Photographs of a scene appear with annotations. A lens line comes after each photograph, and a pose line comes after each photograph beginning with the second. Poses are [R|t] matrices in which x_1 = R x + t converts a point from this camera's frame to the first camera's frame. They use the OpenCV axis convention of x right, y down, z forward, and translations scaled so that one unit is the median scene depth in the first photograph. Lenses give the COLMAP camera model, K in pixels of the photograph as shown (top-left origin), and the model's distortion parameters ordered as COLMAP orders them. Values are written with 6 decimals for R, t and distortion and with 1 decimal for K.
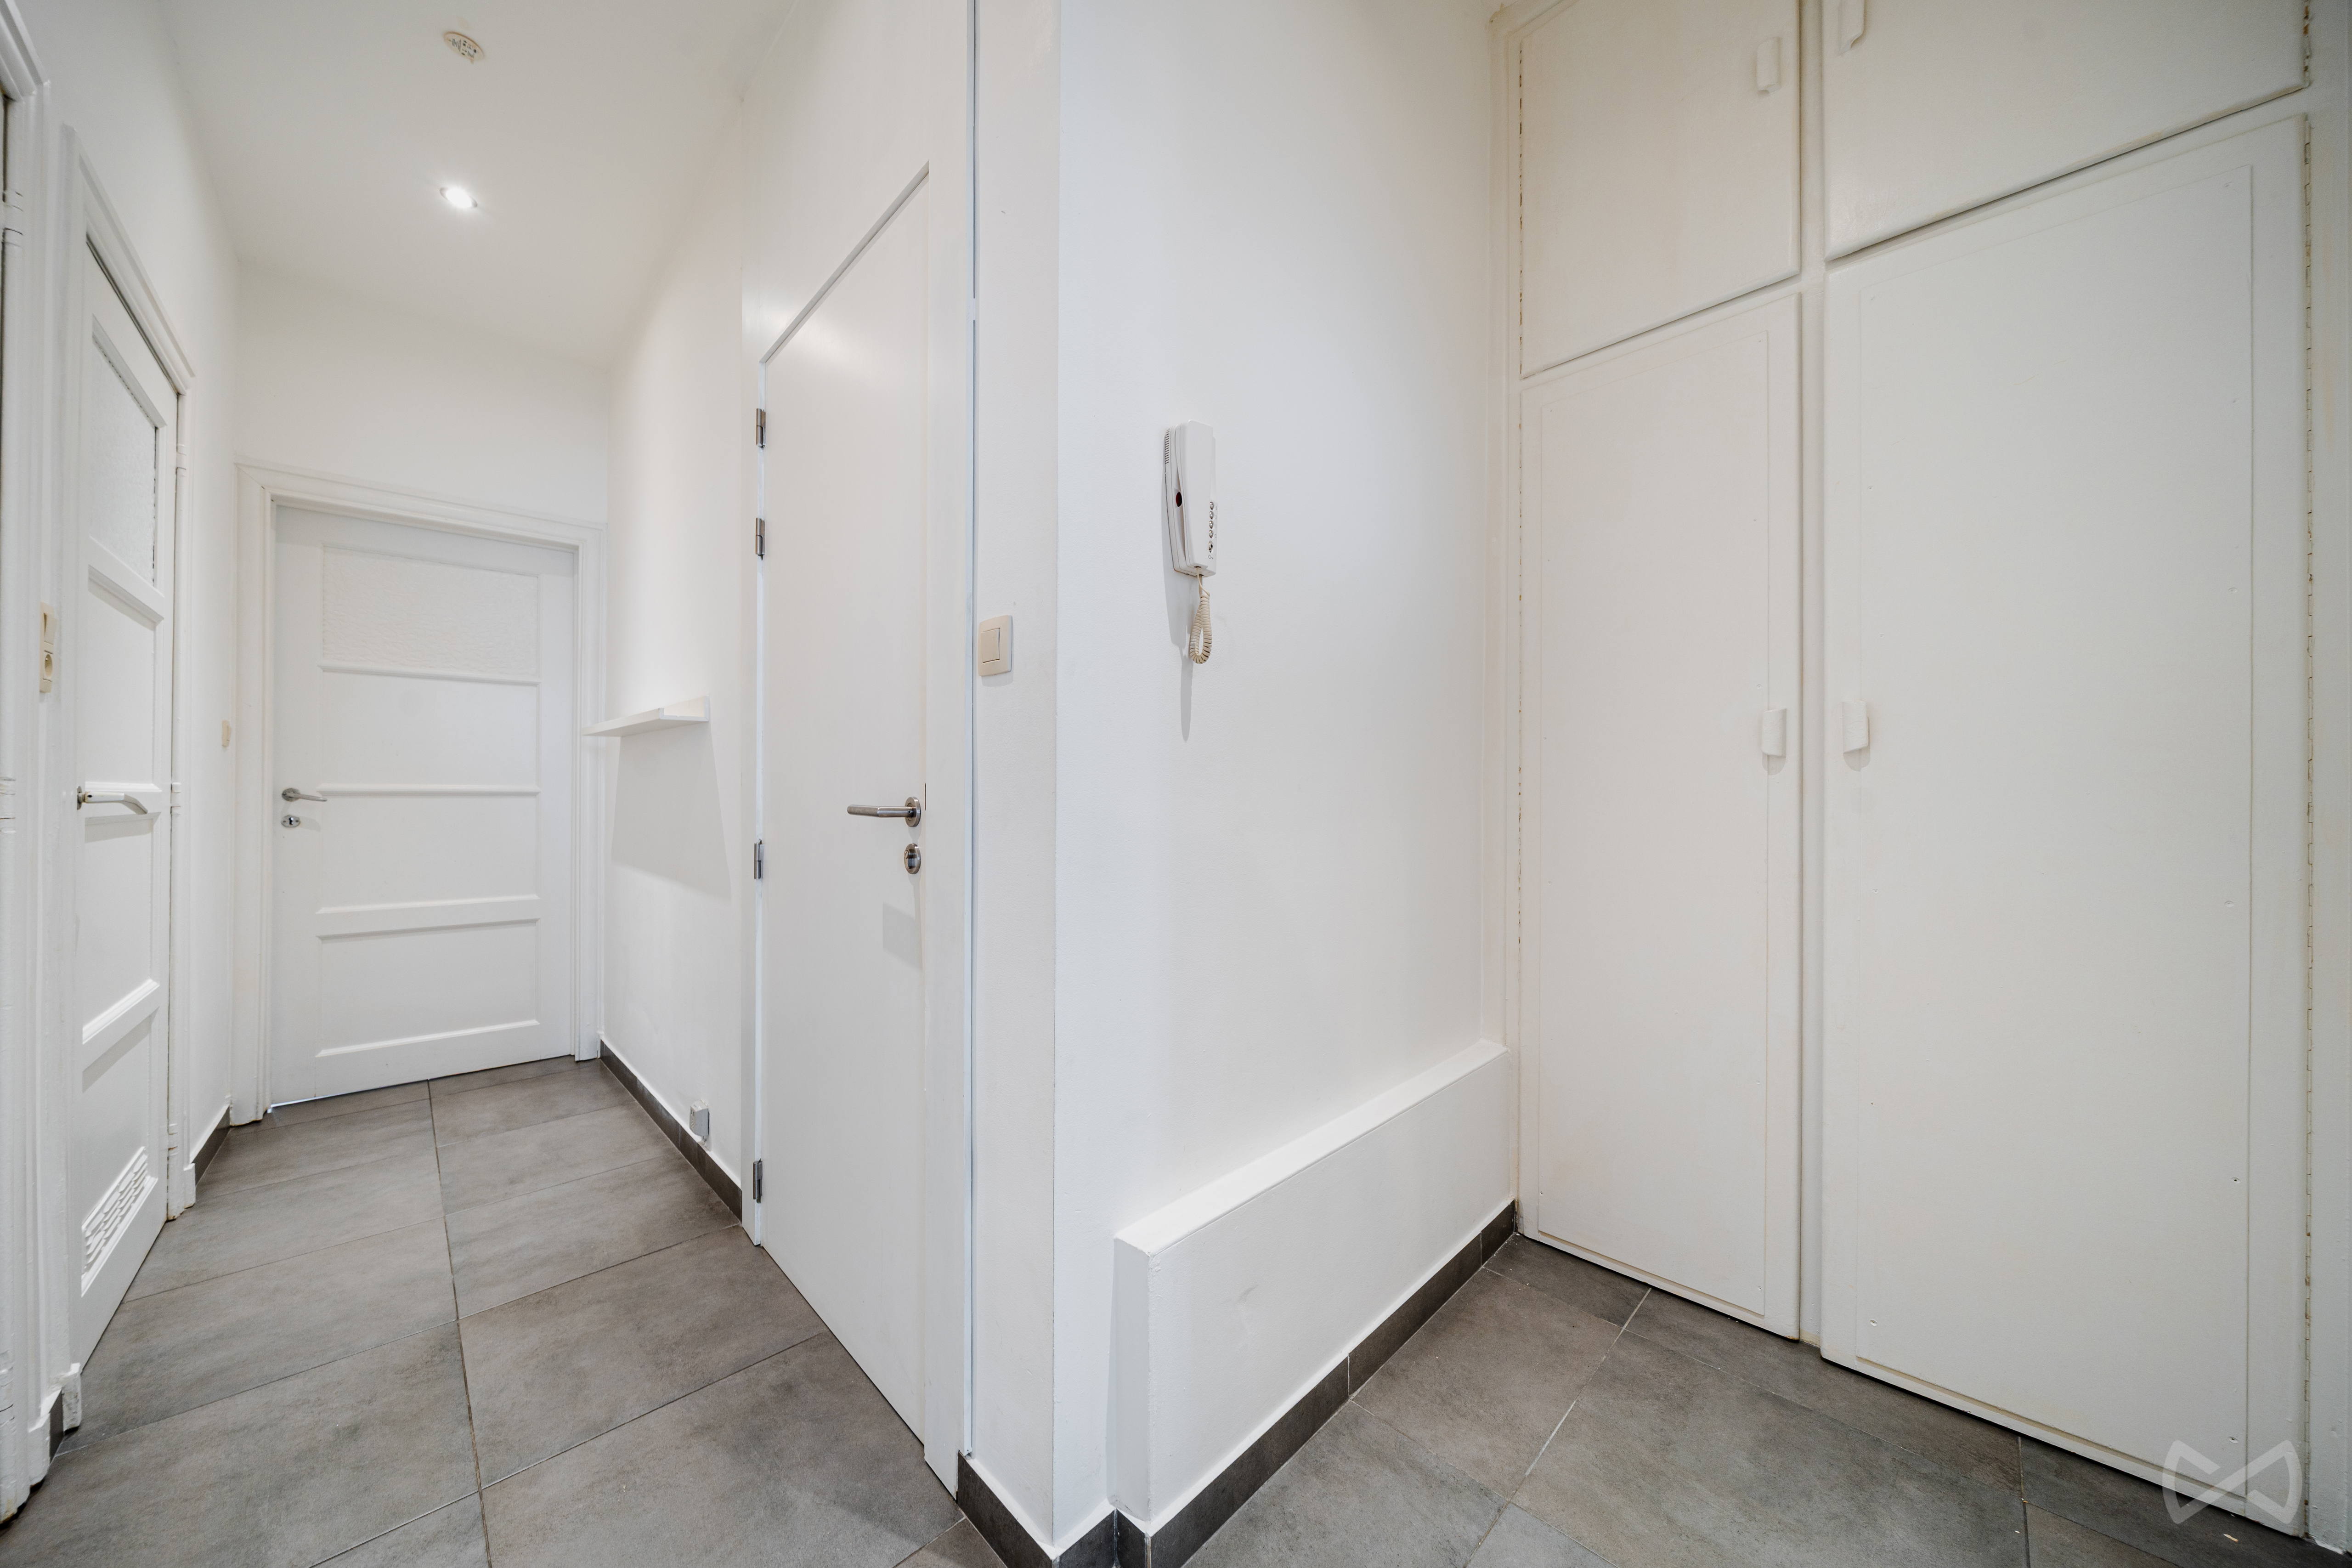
lens RADIAL K [[792.7, 0, 1180.4], [0, 792.7, 795.5], [0, 0, 1]] dist [-0.002478, -0.001684]
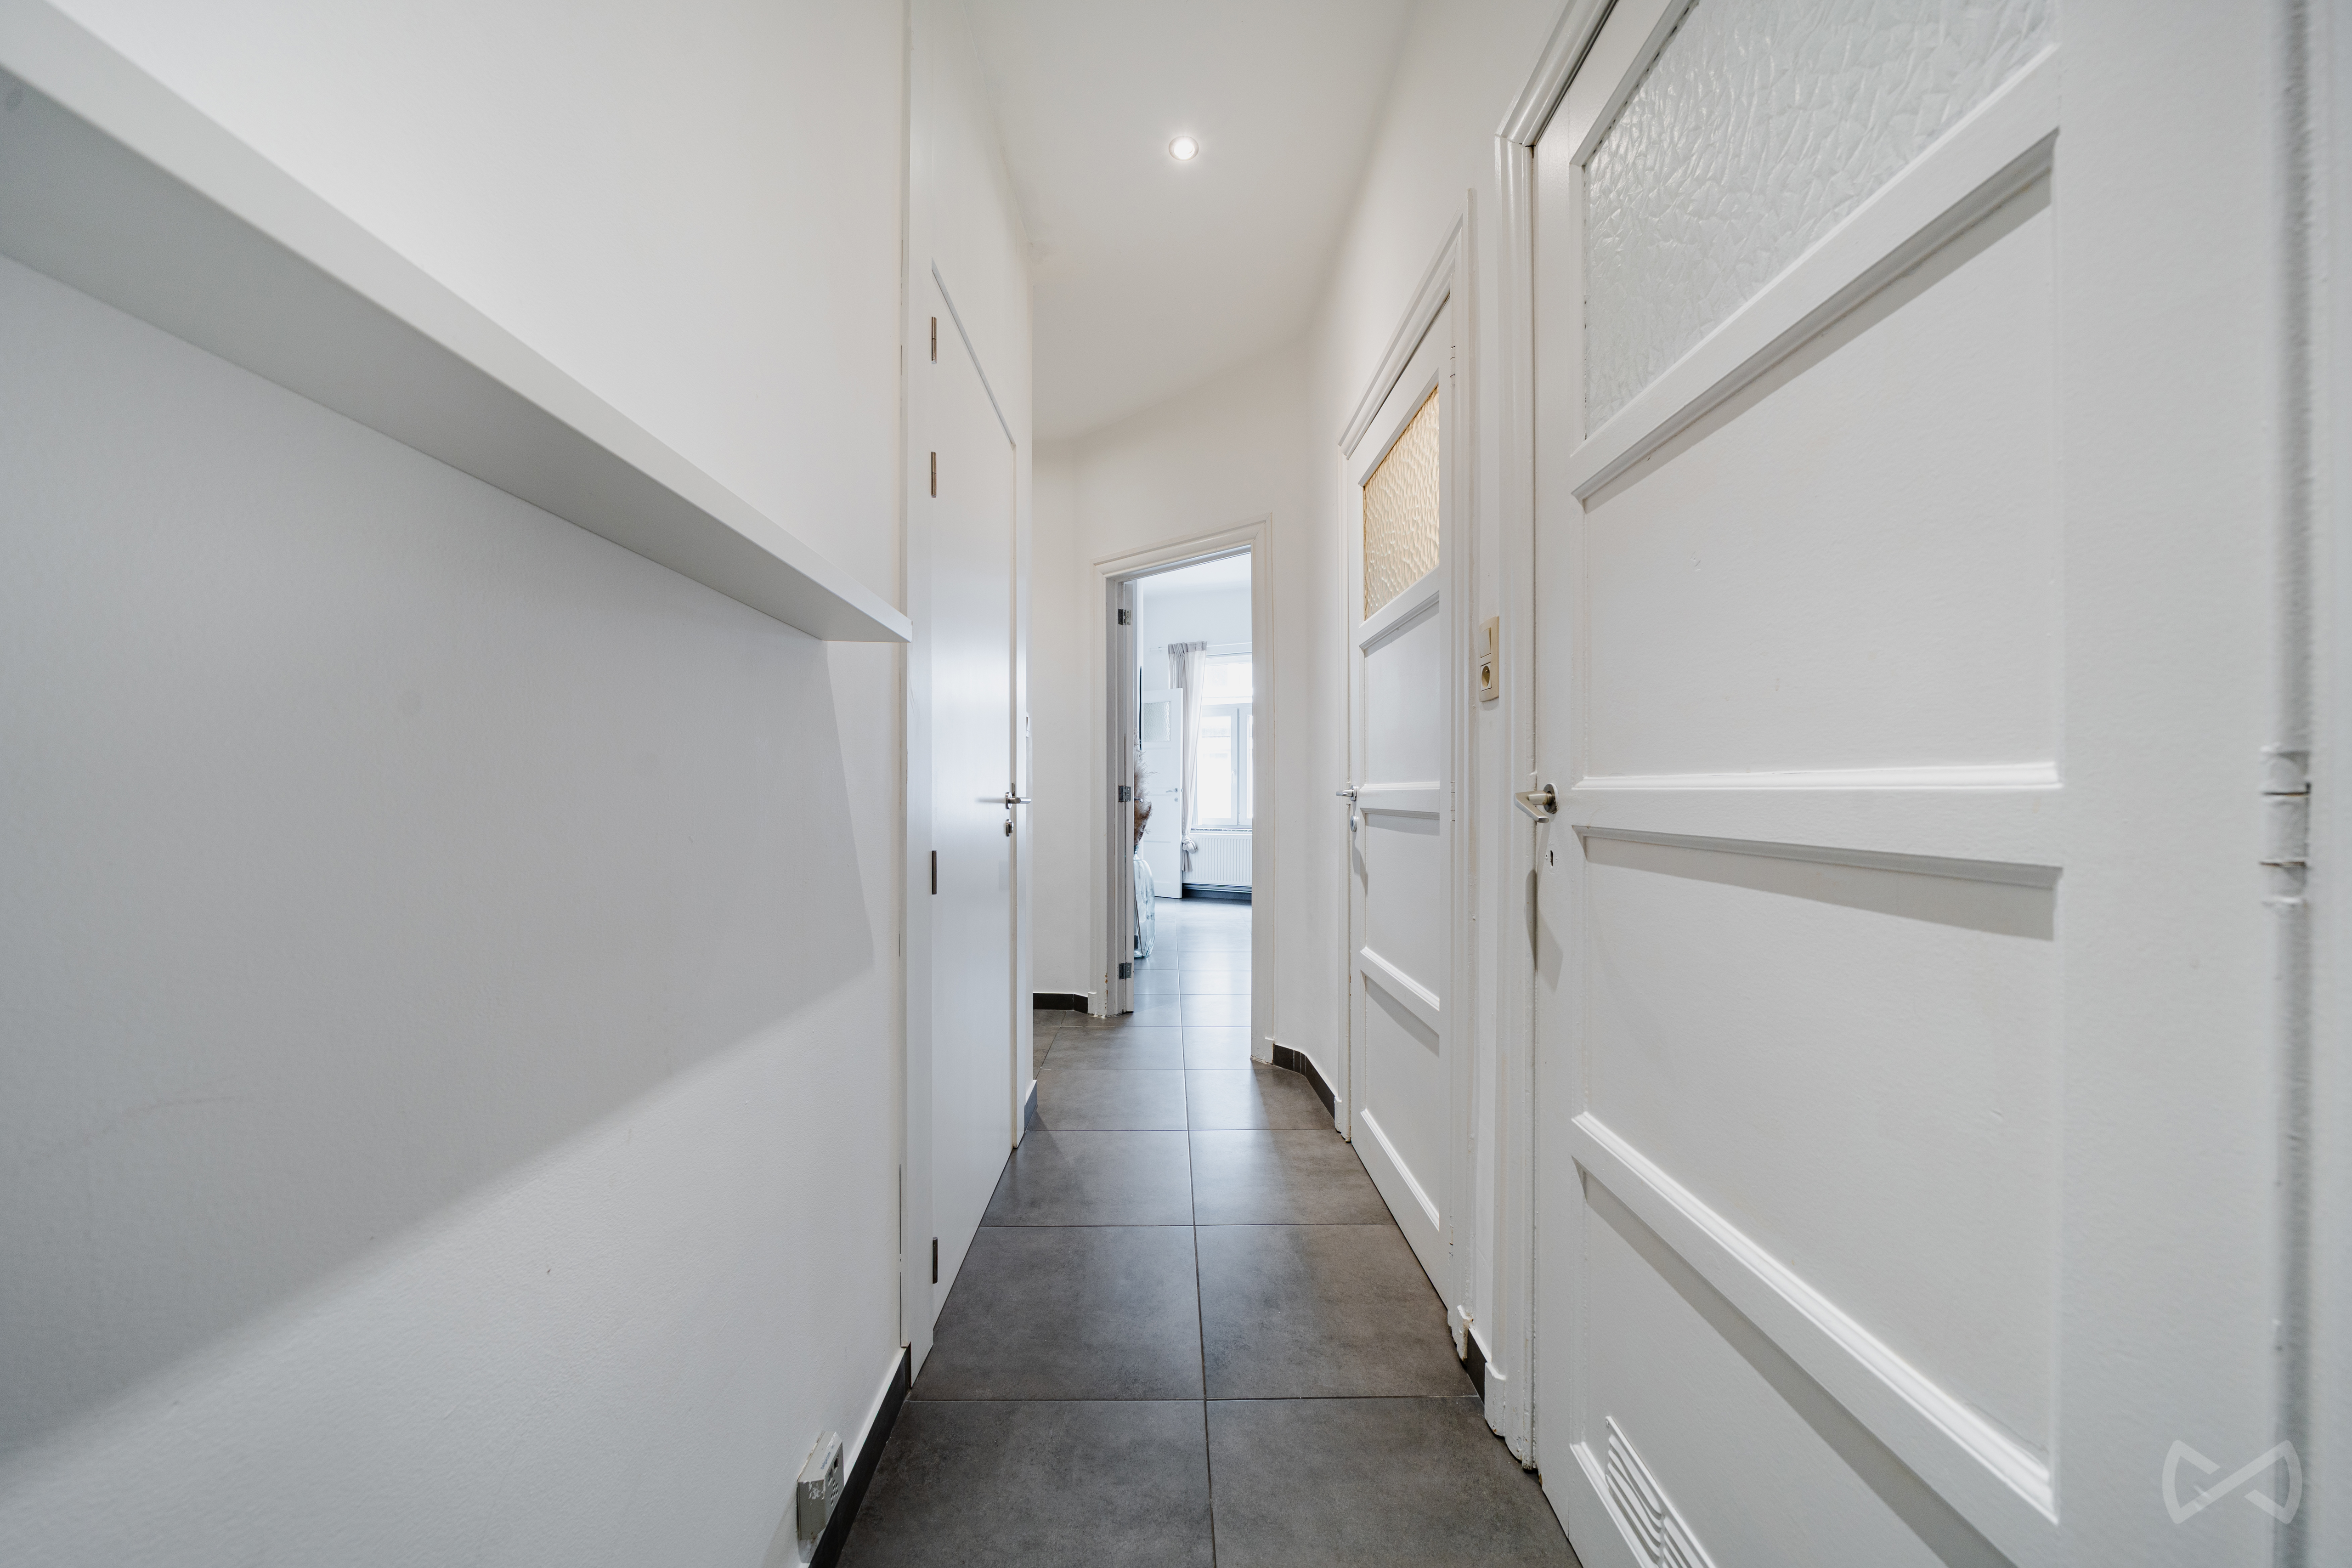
lens RADIAL K [[792.7, 0, 1180.4], [0, 792.7, 795.5], [0, 0, 1]] dist [-0.002478, -0.001684]
pose [[-0.719195, -0.009844, 0.694739, -1.656079], [-0.003568, 0.999939, 0.010475, -0.007951], [-0.694800, 0.005055, -0.719186, 1.816662]]
